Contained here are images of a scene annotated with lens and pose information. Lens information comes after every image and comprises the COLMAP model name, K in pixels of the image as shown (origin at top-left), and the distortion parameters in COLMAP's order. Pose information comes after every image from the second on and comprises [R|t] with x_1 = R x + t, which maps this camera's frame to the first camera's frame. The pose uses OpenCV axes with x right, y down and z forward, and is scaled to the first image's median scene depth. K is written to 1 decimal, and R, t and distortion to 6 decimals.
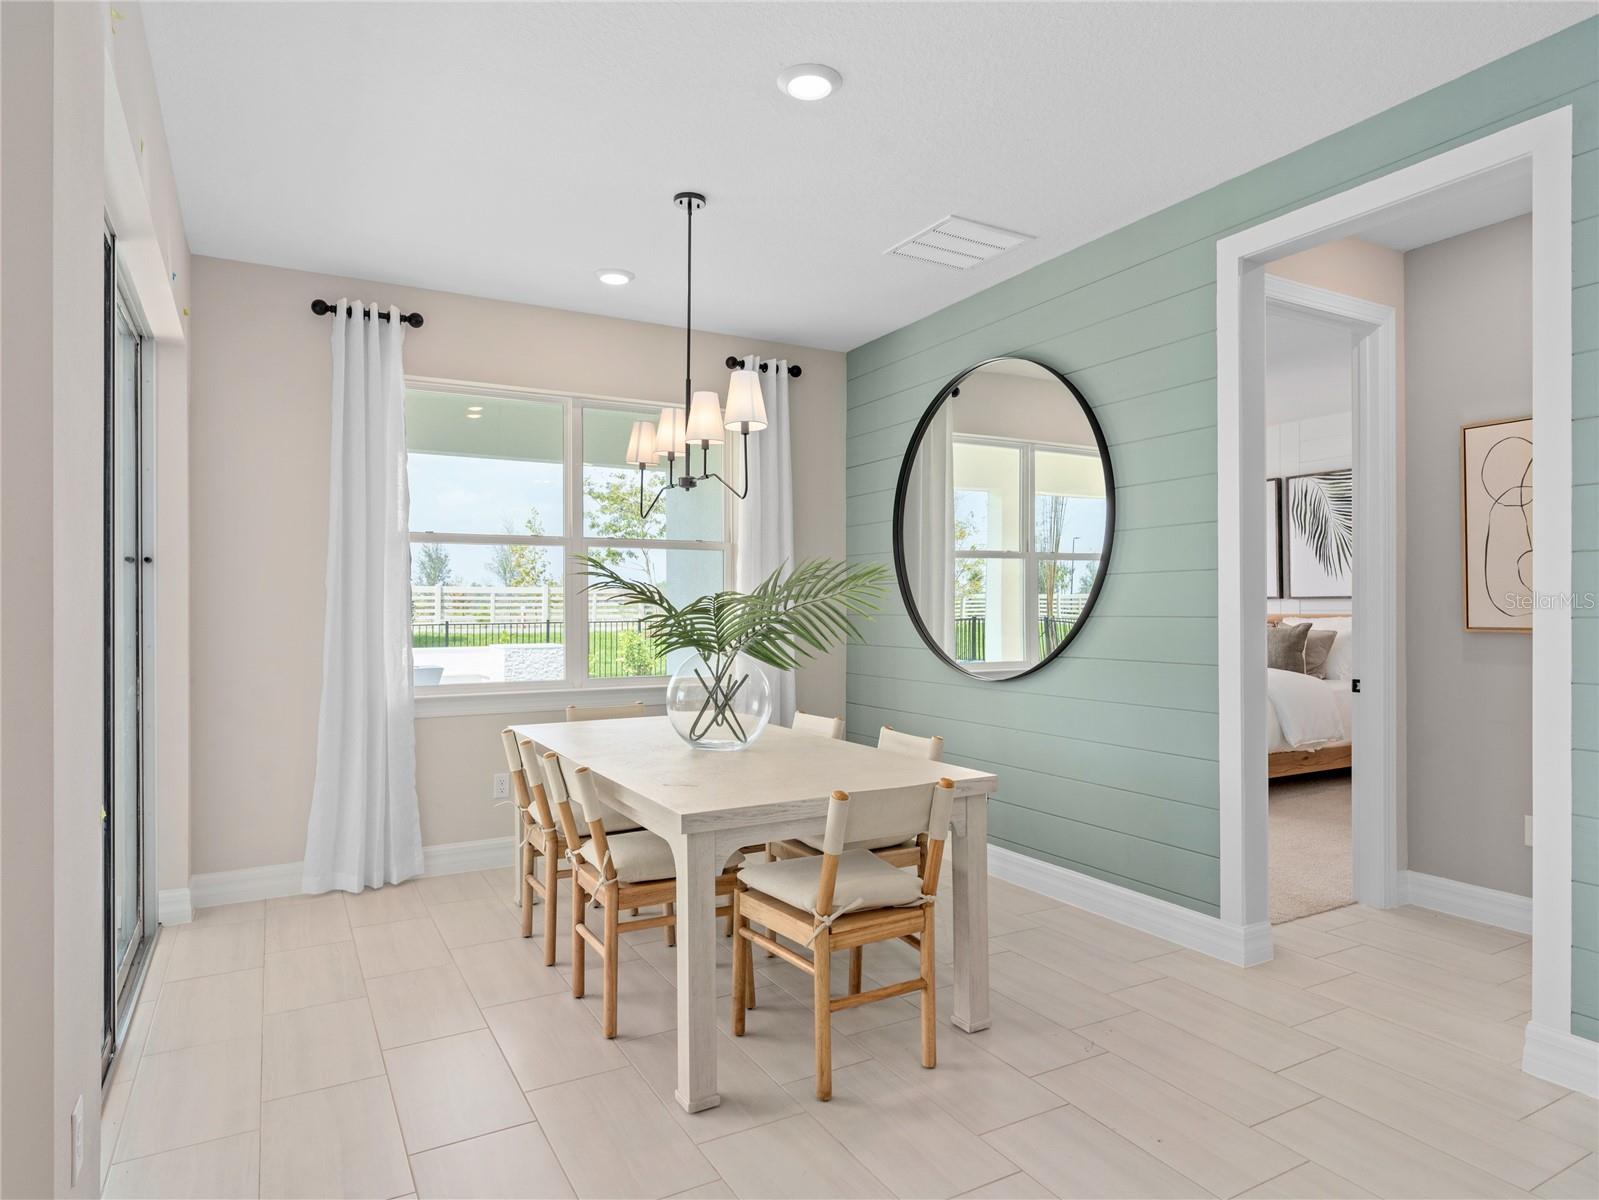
lens RADIAL K [[945.3, 0, 789.5], [0, 945.3, 609.6], [0, 0, 1]] dist [-0.018130, 0.002437]
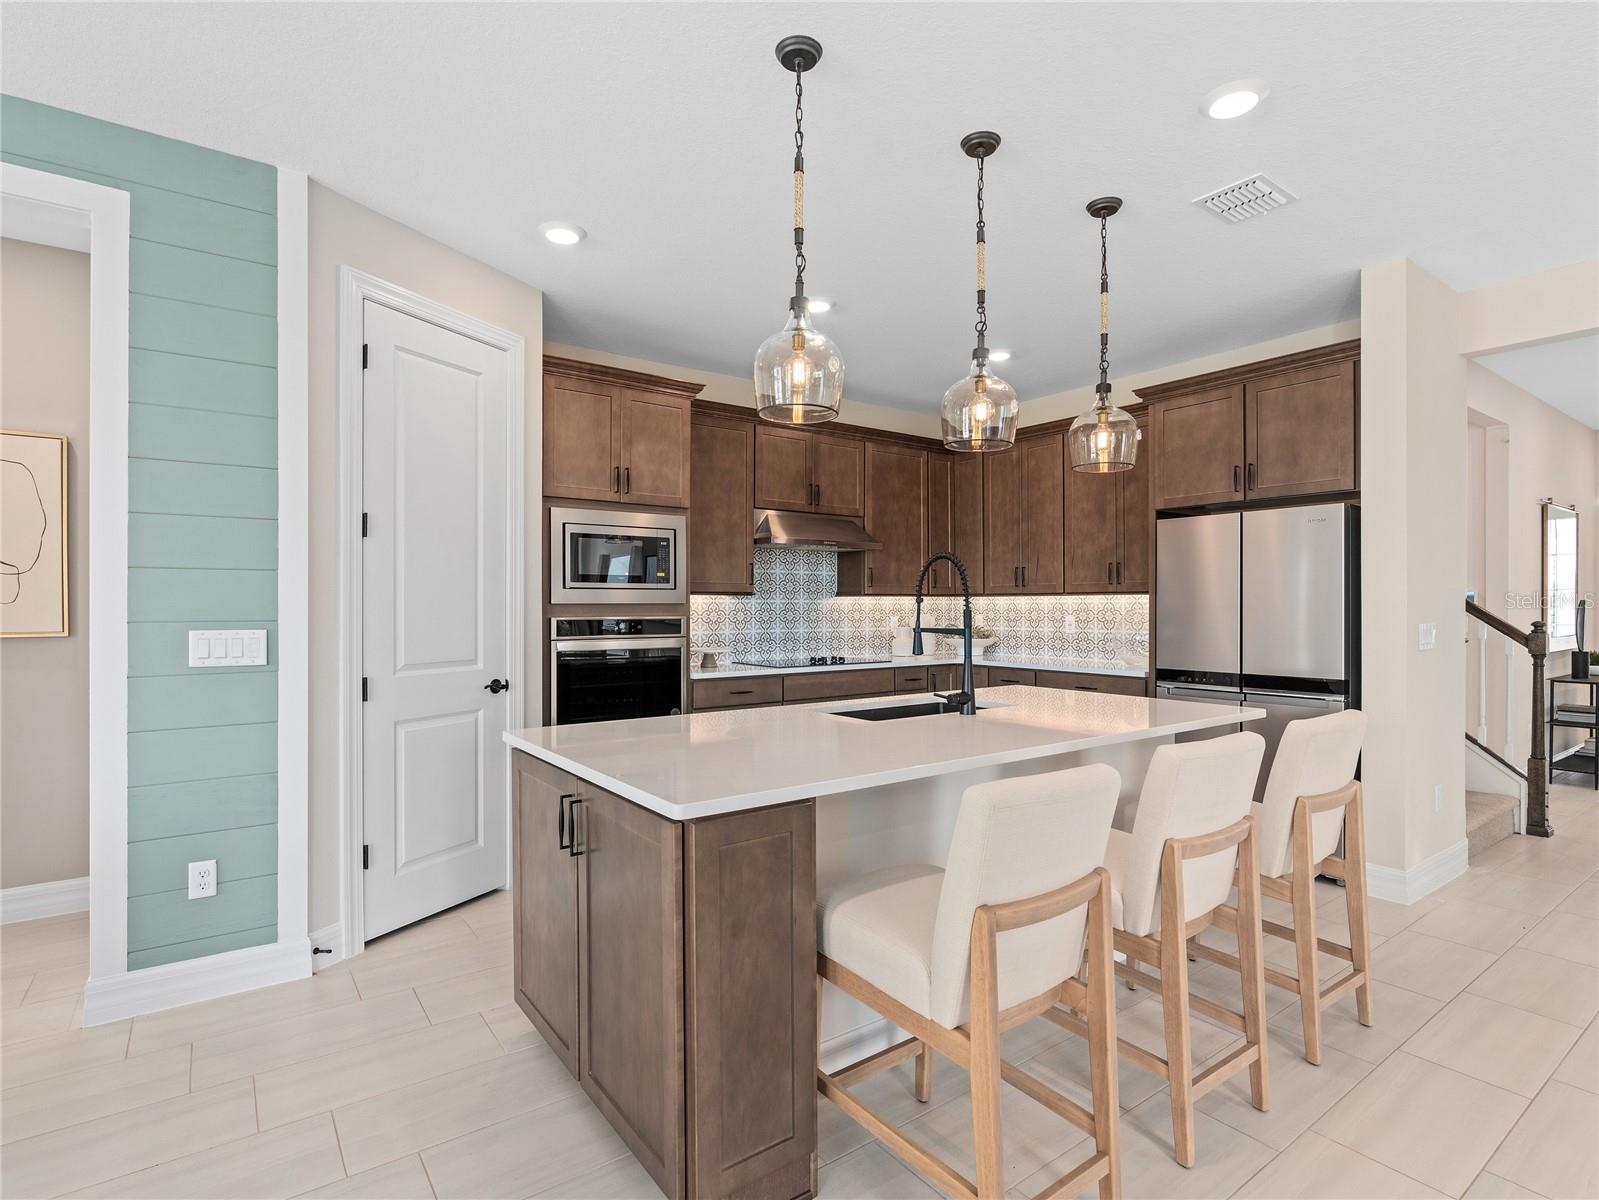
lens RADIAL K [[816.0, 0, 809.5], [0, 816.0, 591.7], [0, 0, 1]] dist [-0.003601, 0.000450]
pose [[-0.140979, 0.020121, 0.989808, -0.210750], [0.004036, 0.999797, -0.019749, -0.005941], [-0.990004, 0.001211, -0.141032, 0.203430]]
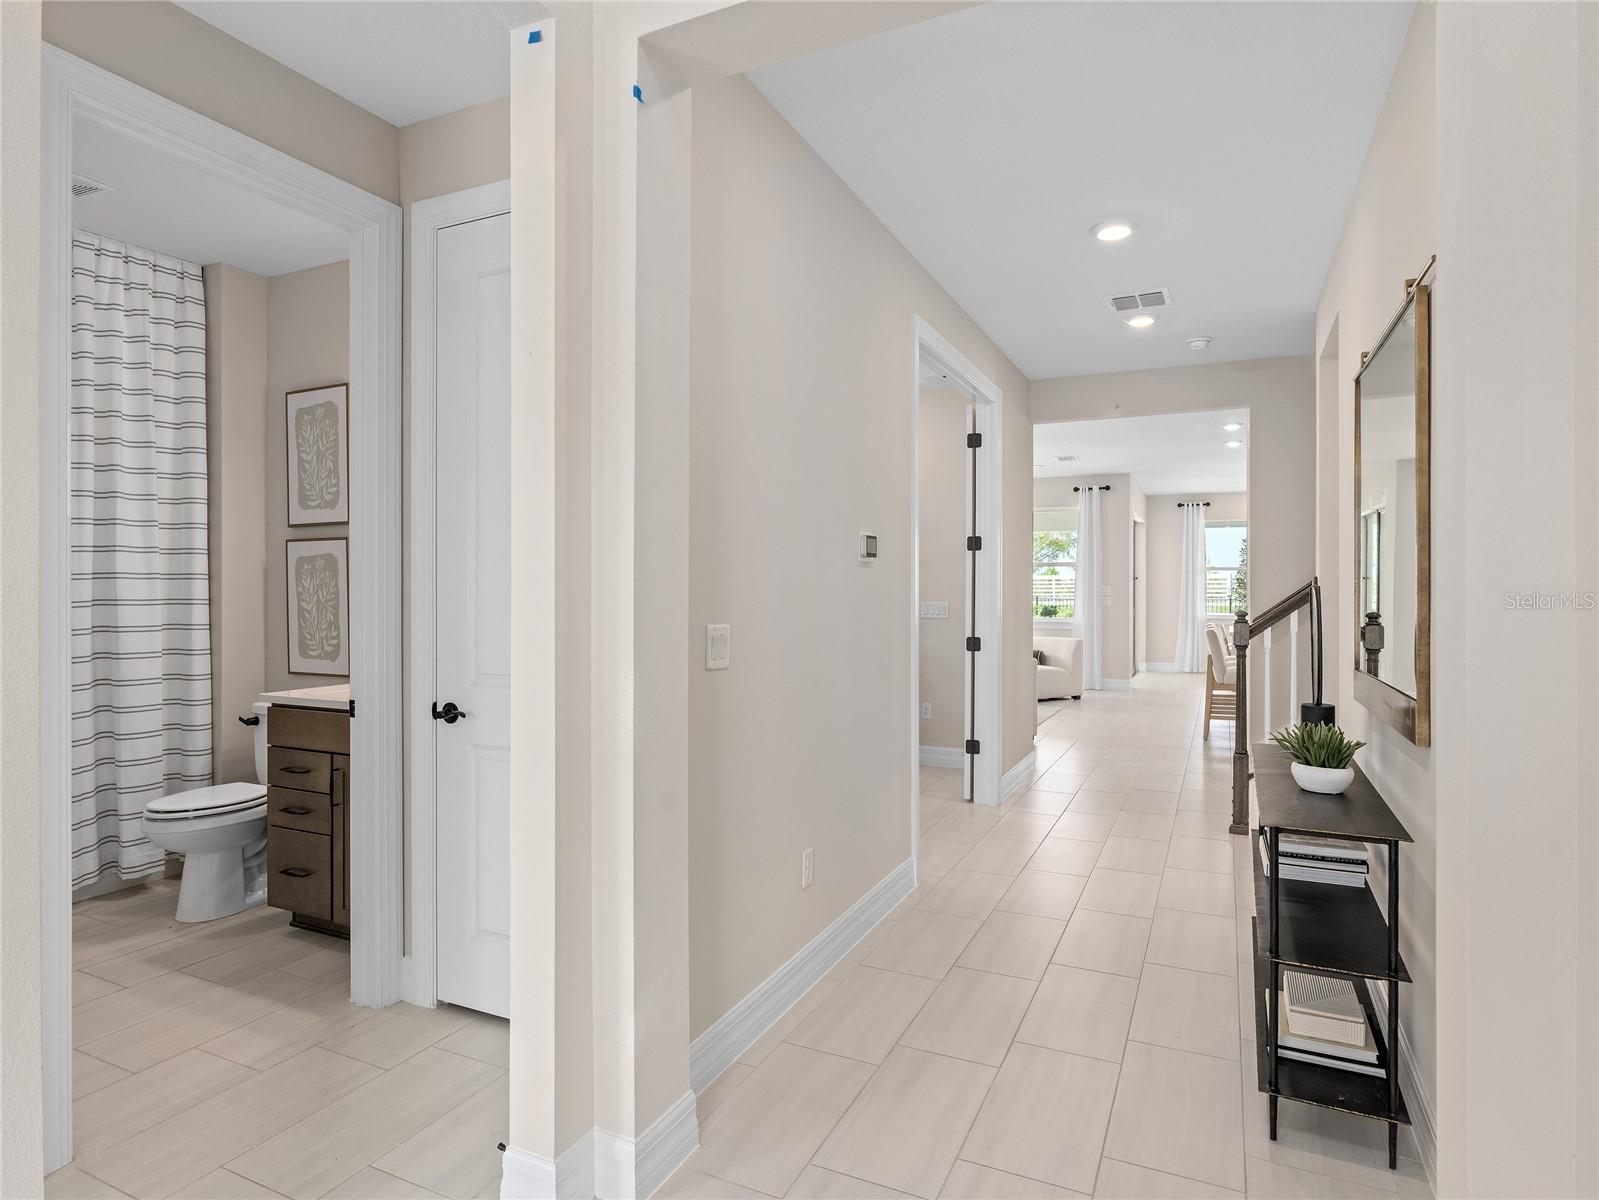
lens RADIAL K [[923.4, 0, 845.4], [0, 923.4, 591.2], [0, 0, 1]] dist [-0.010802, 0.006063]
pose [[0.610976, 0.004913, -0.791634, 1.730368], [-0.004911, 0.999985, 0.002416, -0.003391], [0.791634, 0.002412, 0.610991, -2.471990]]
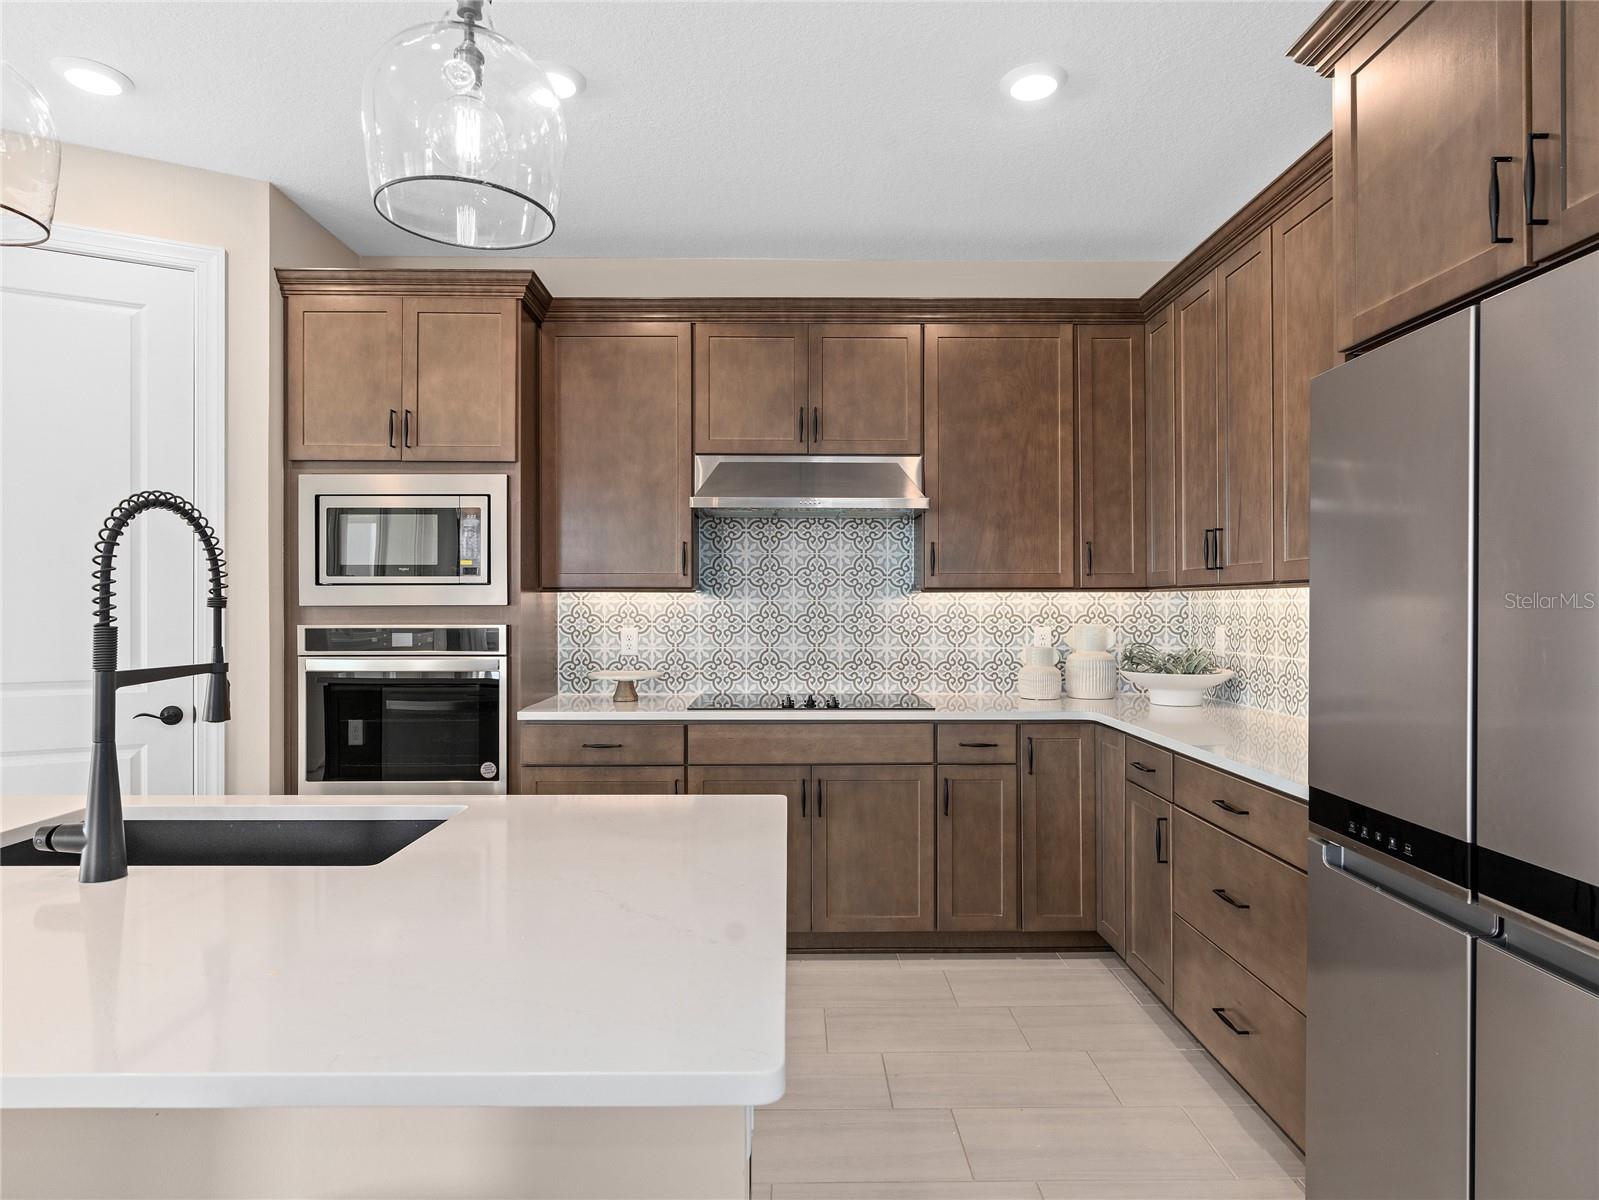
lens RADIAL K [[923.4, 0, 800.9], [0, 923.4, 601.4], [0, 0, 1]] dist [-0.010802, 0.006063]
pose [[0.469557, 0.005829, 0.882883, 0.365249], [0.001054, 0.999974, -0.007163, -0.010523], [-0.882902, 0.004294, 0.469539, -0.491479]]
